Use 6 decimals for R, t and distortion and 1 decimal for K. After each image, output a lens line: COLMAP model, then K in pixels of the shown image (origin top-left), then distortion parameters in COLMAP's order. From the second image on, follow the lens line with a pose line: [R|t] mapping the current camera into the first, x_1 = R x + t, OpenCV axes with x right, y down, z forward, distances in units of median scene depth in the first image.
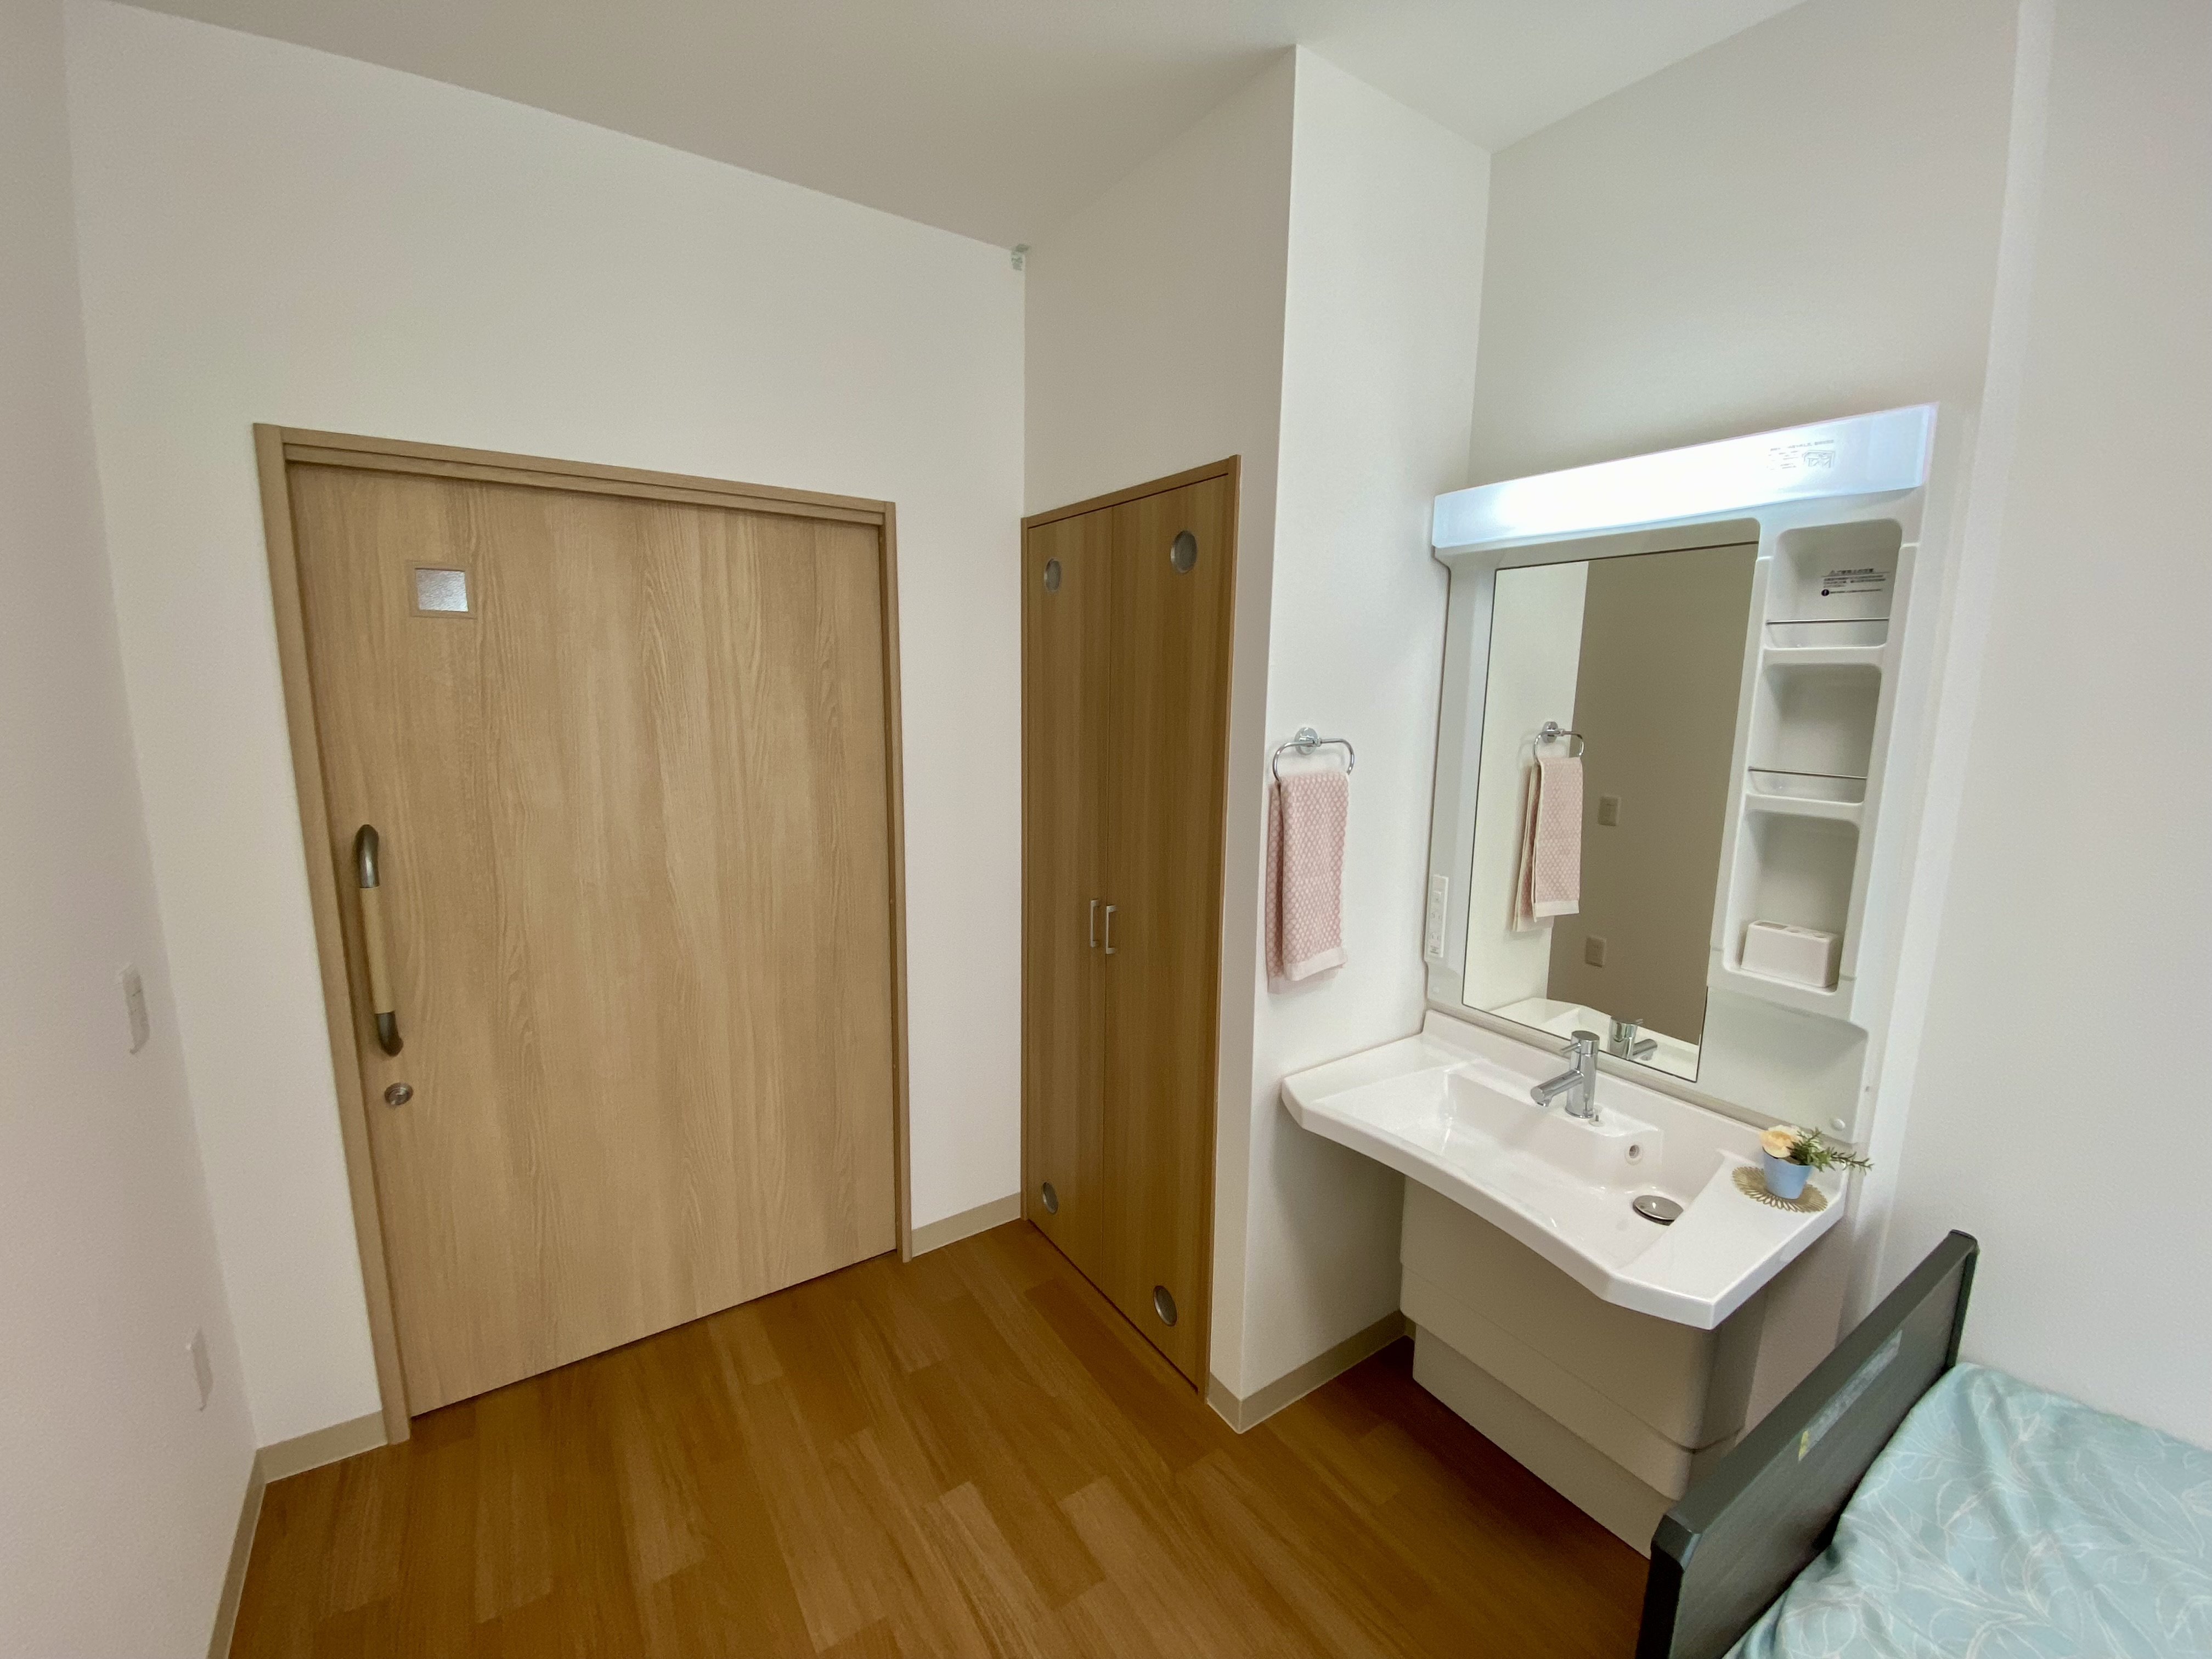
lens RADIAL K [[888.9, 0, 1055.8], [0, 888.9, 826.1], [0, 0, 1]] dist [-0.000077, -0.000052]
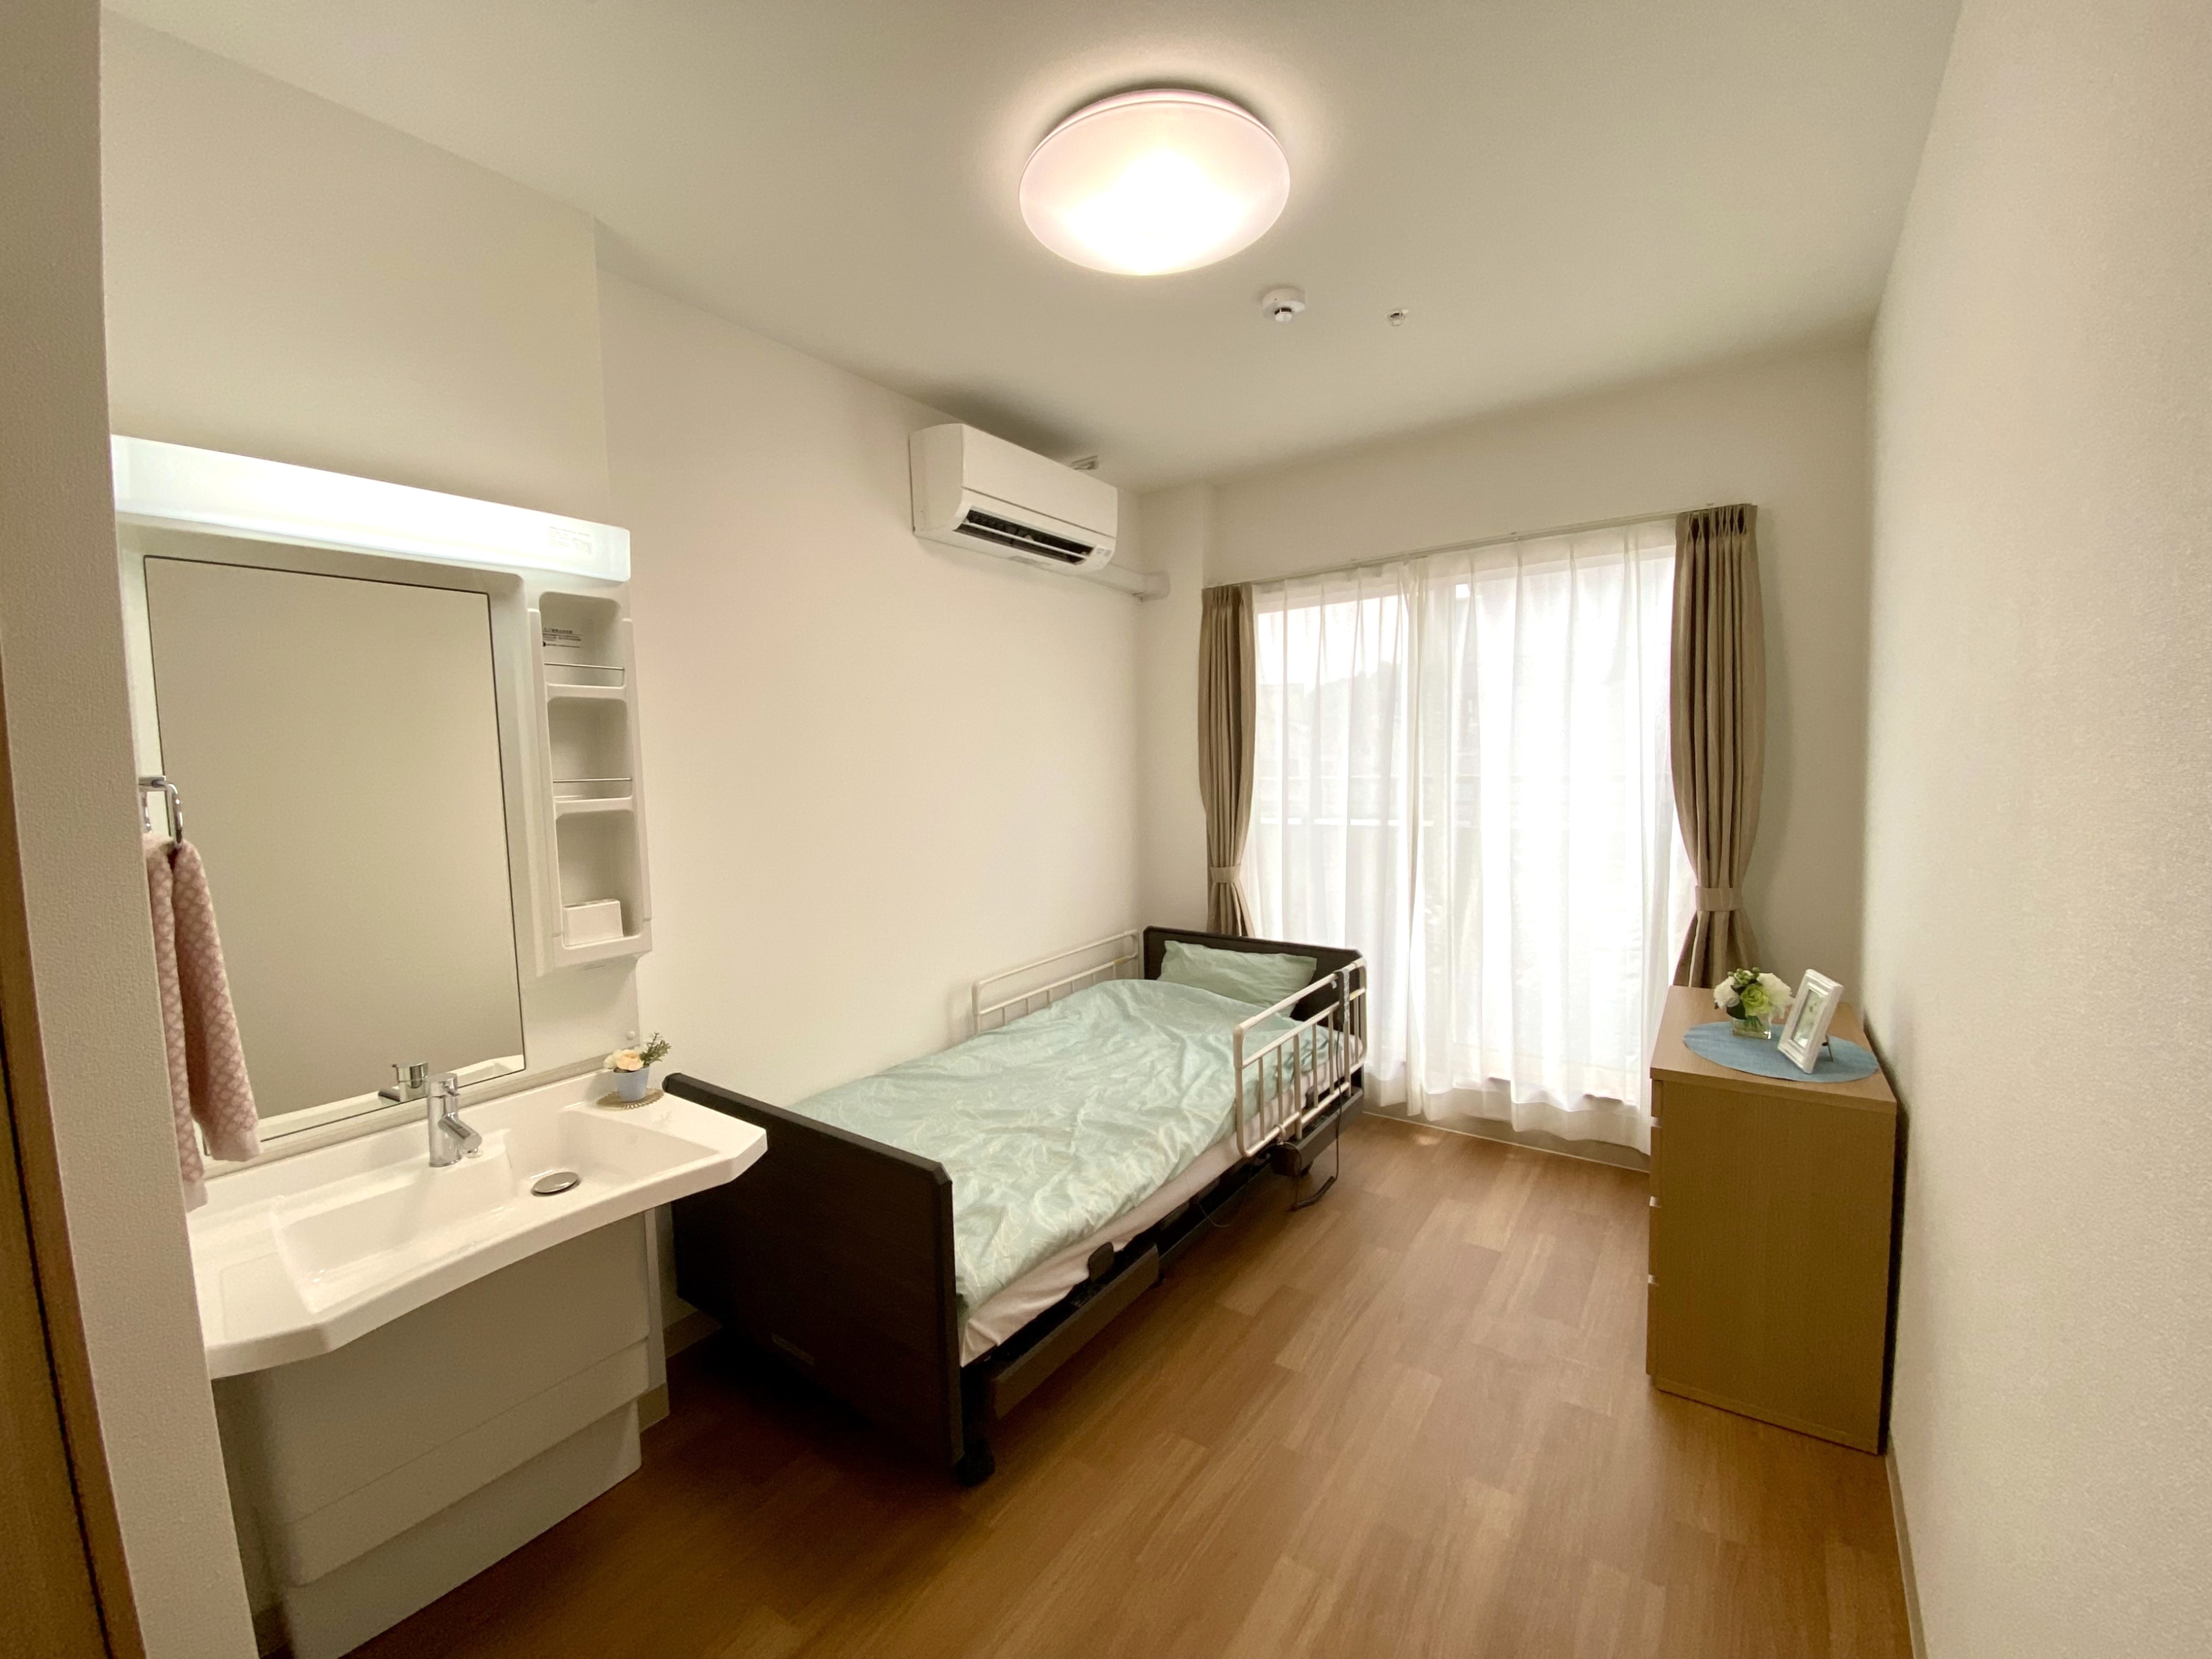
lens RADIAL K [[888.9, 0, 1055.8], [0, 888.9, 826.1], [0, 0, 1]] dist [-0.000077, -0.000052]
pose [[-0.331420, -0.137654, 0.933387, -0.864827], [0.110600, 0.976810, 0.183329, -0.240296], [-0.936978, 0.163992, -0.308510, 1.243380]]
